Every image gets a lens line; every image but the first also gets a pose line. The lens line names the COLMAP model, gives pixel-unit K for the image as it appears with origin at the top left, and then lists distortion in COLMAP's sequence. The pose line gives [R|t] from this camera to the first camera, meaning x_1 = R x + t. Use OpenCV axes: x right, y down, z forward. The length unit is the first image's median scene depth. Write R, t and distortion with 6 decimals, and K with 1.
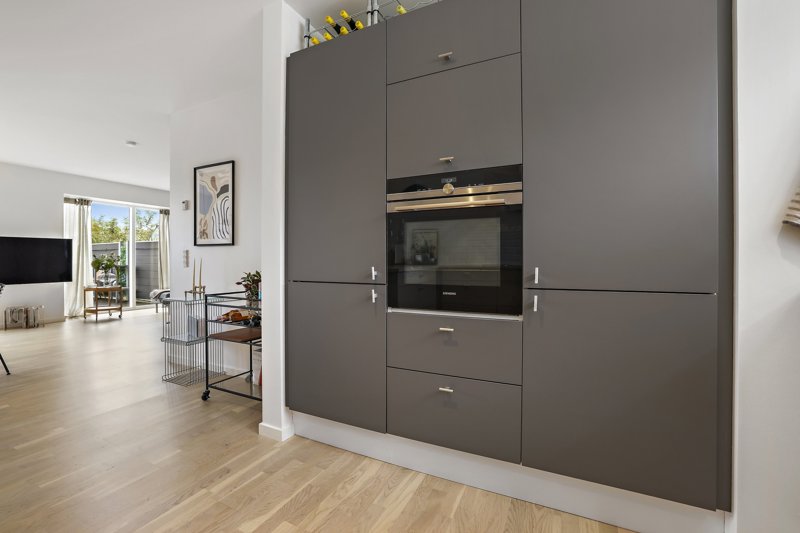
lens RADIAL K [[347.5, 0, 396.1], [0, 347.5, 262.7], [0, 0, 1]] dist [-0.044819, 0.013370]
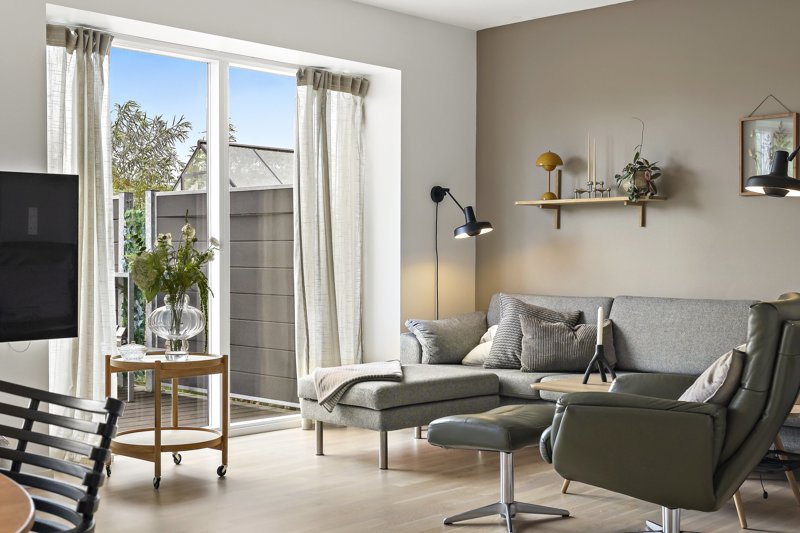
lens RADIAL K [[1051.7, 0, 401.5], [0, 1051.7, 279.0], [0, 0, 1]] dist [0.005067, 0.005990]
pose [[0.953369, 0.007090, -0.301725, -0.445518], [-0.001952, 0.999848, 0.017326, -0.003981], [0.301802, -0.015929, 0.953237, 0.275201]]
